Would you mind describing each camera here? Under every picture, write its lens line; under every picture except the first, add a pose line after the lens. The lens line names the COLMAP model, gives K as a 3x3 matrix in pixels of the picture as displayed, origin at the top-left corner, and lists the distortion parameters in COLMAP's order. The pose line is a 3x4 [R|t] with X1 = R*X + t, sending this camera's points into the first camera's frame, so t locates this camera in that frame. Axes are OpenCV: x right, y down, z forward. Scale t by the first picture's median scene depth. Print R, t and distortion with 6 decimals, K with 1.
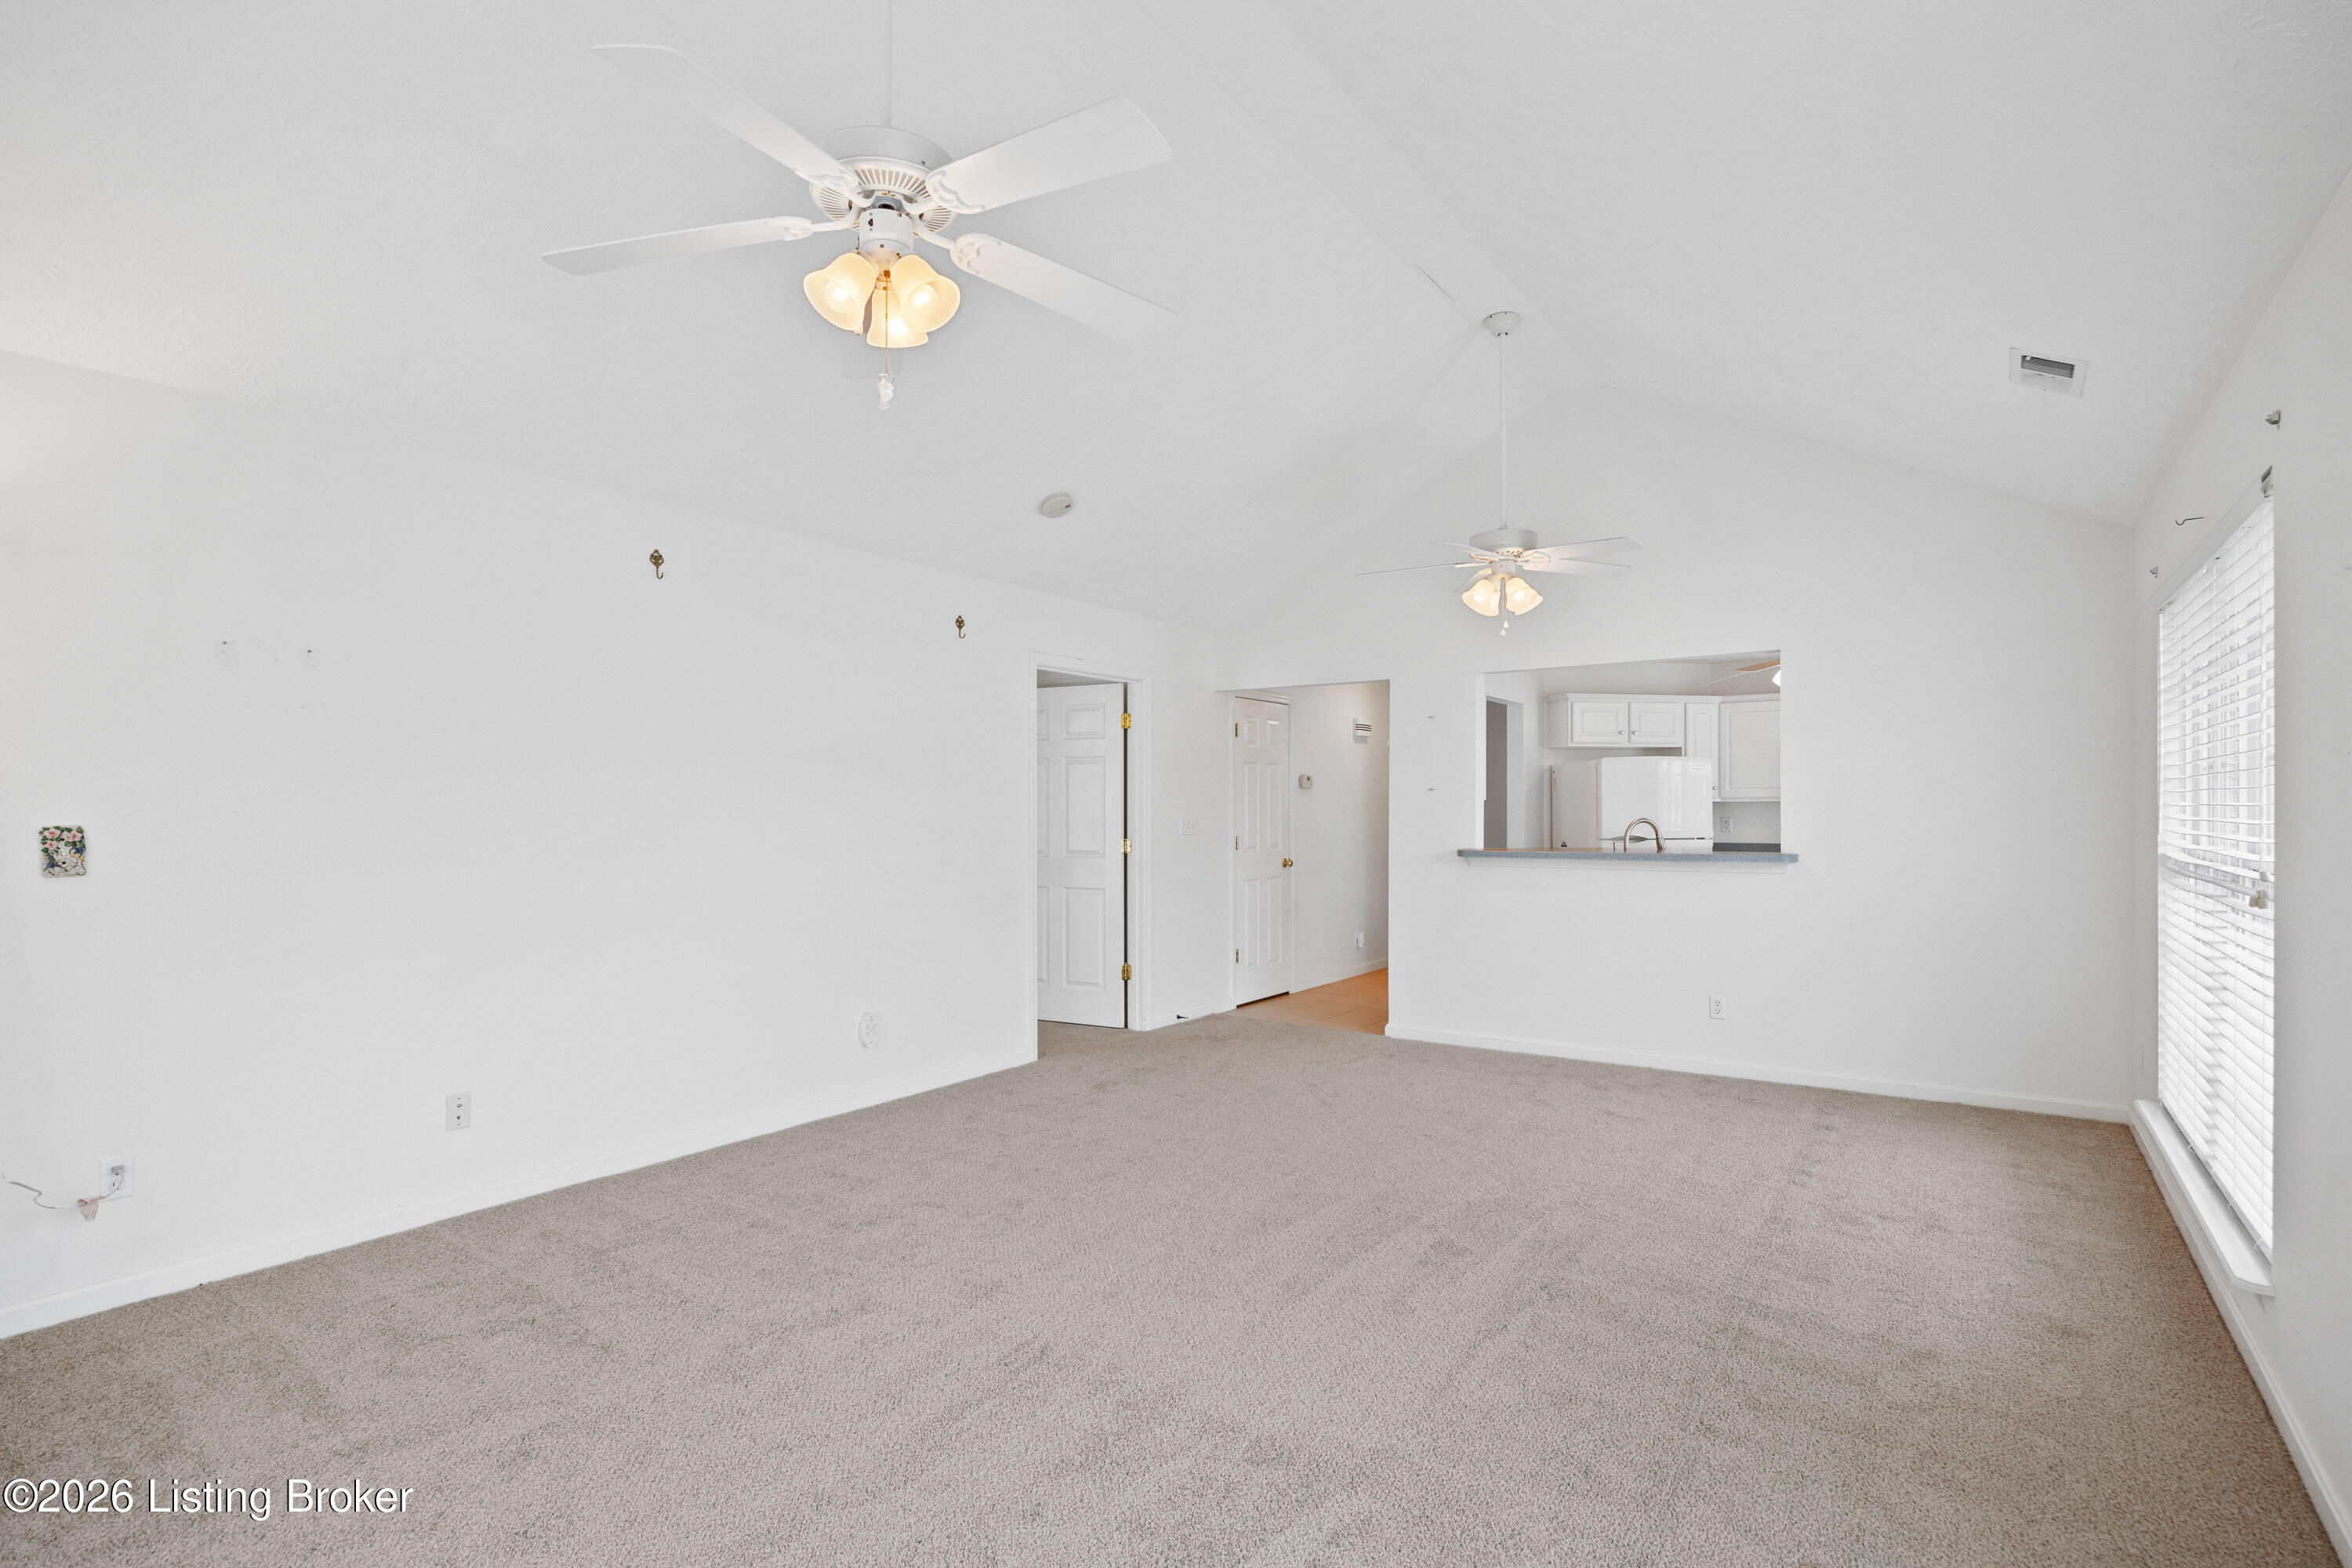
lens RADIAL K [[1101.2, 0, 1202.6], [0, 1101.2, 791.8], [0, 0, 1]] dist [-0.003941, -0.000359]
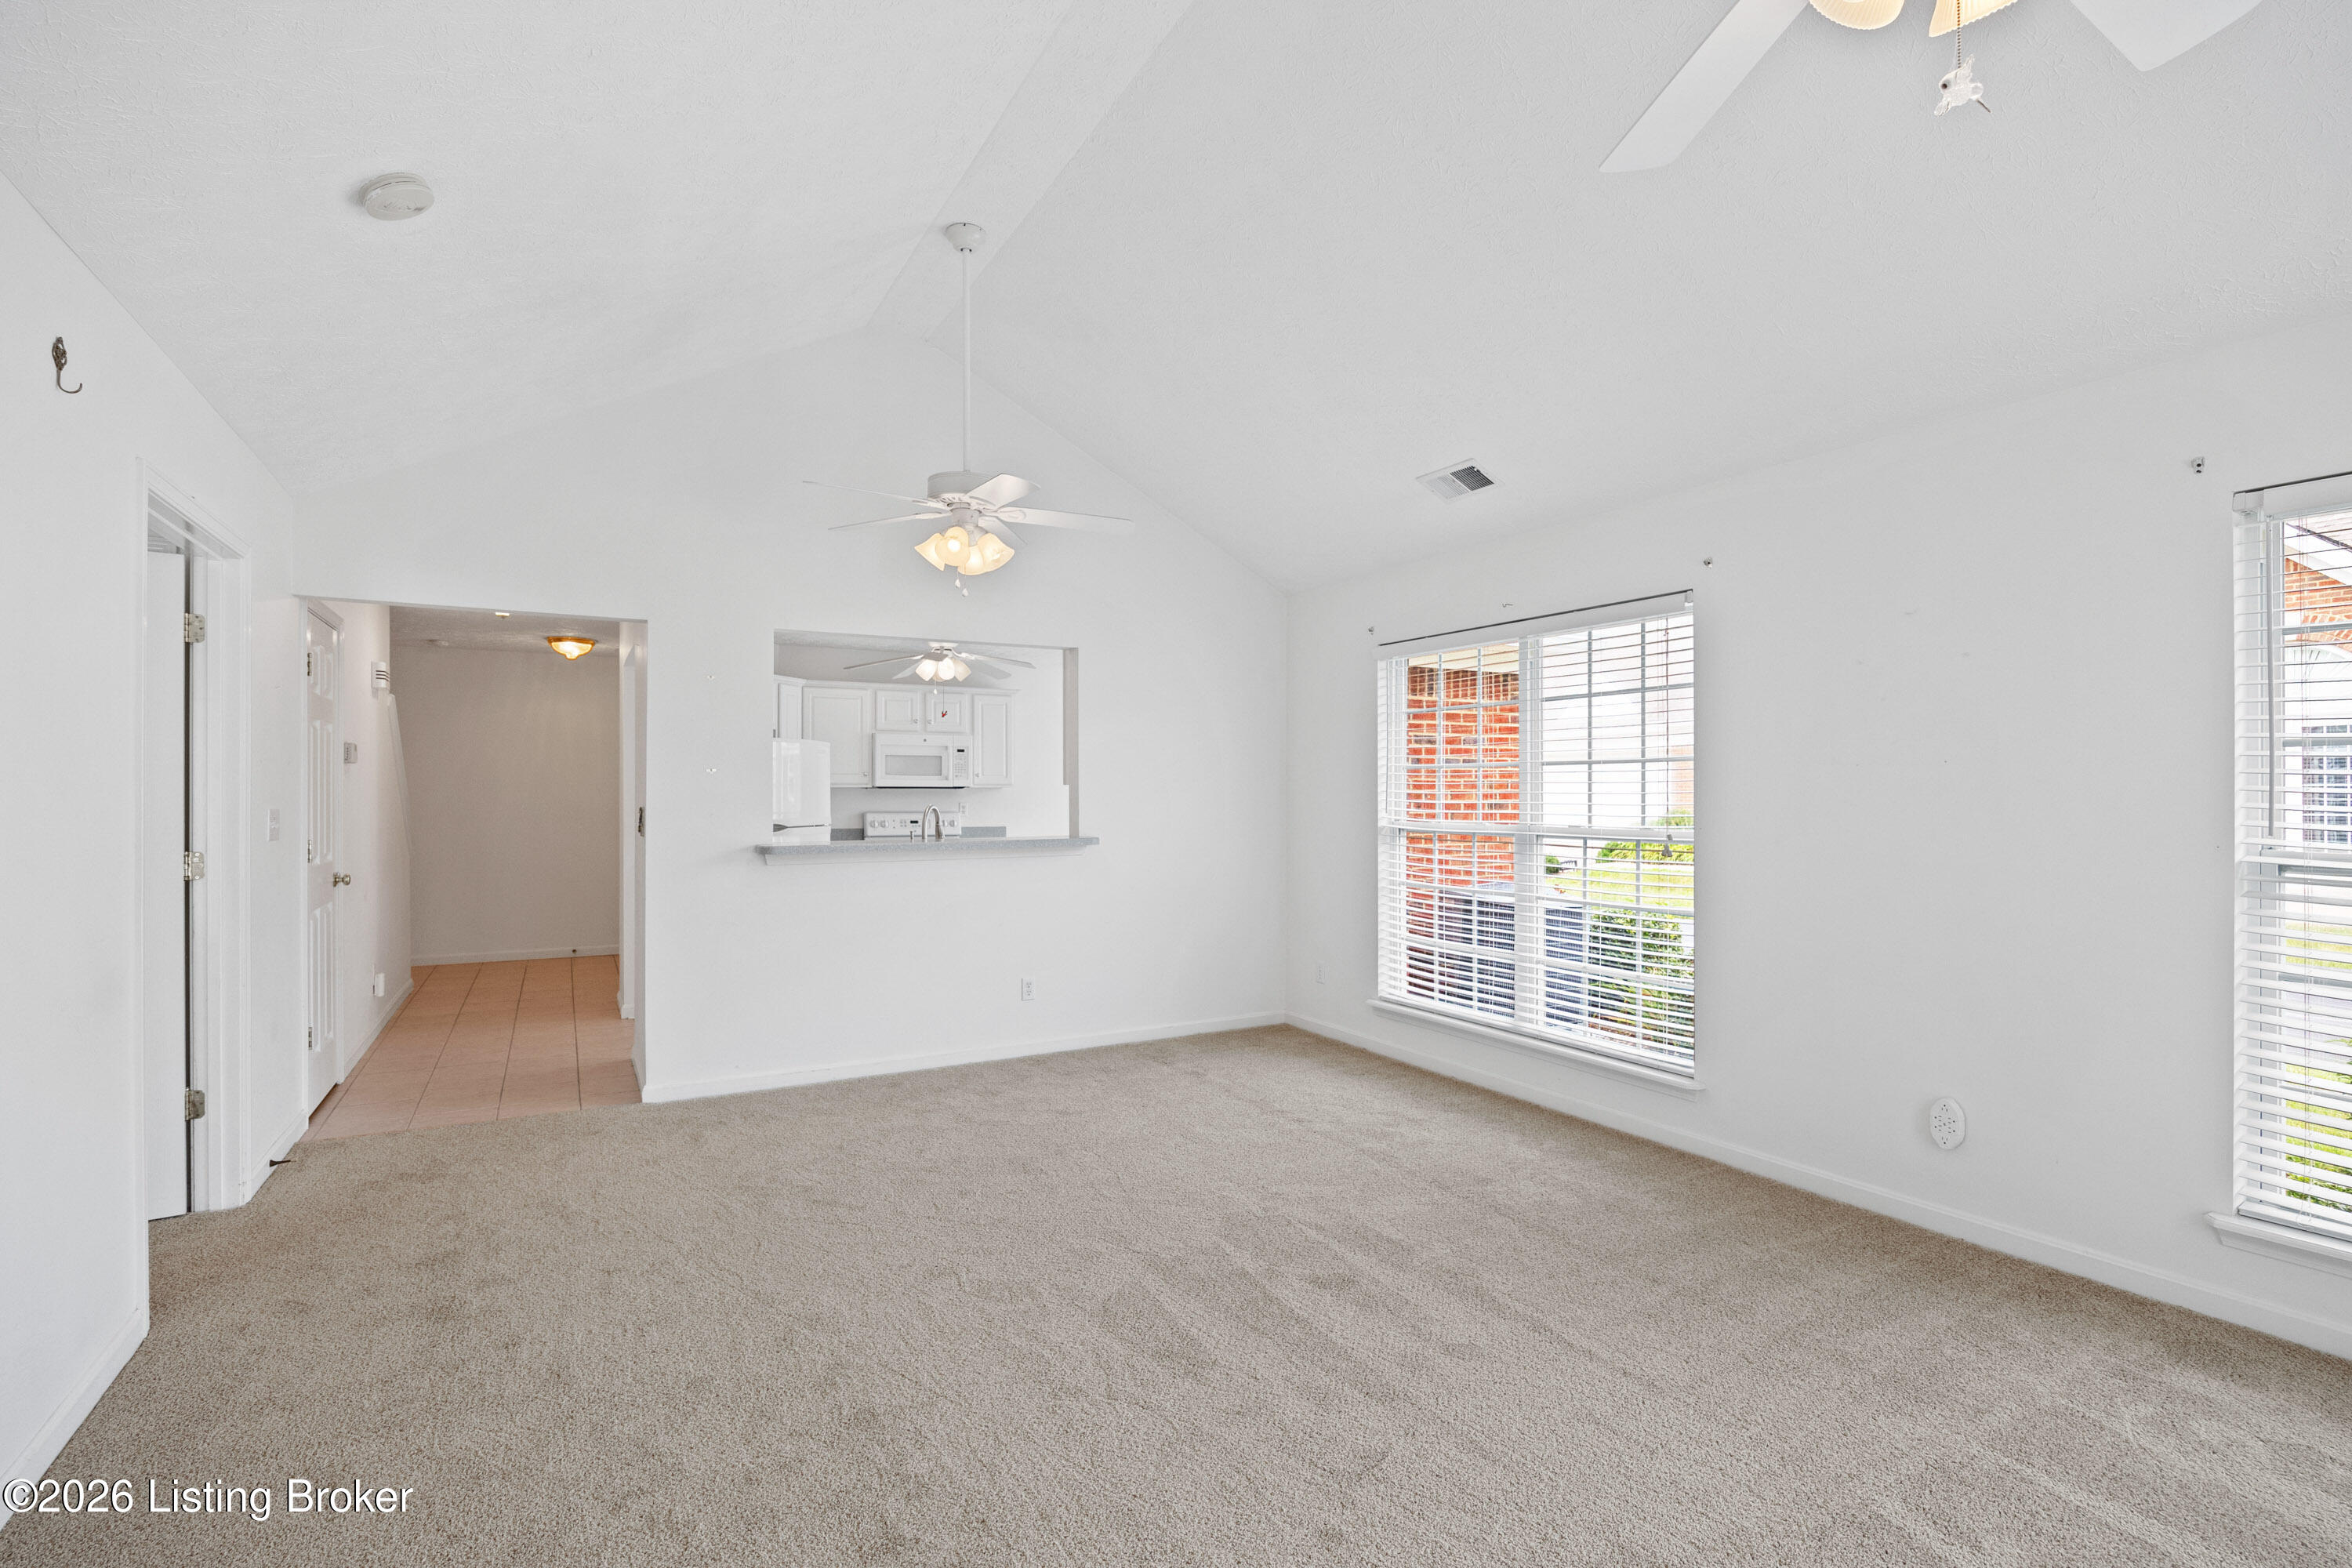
lens RADIAL K [[1101.2, 0, 1095.8], [0, 1101.2, 780.4], [0, 0, 1]] dist [-0.003941, -0.000359]
pose [[0.462976, 0.010457, 0.886309, -0.468188], [-0.014653, 0.999884, -0.004143, 0.005469], [-0.886250, -0.011069, 0.463075, 0.525547]]
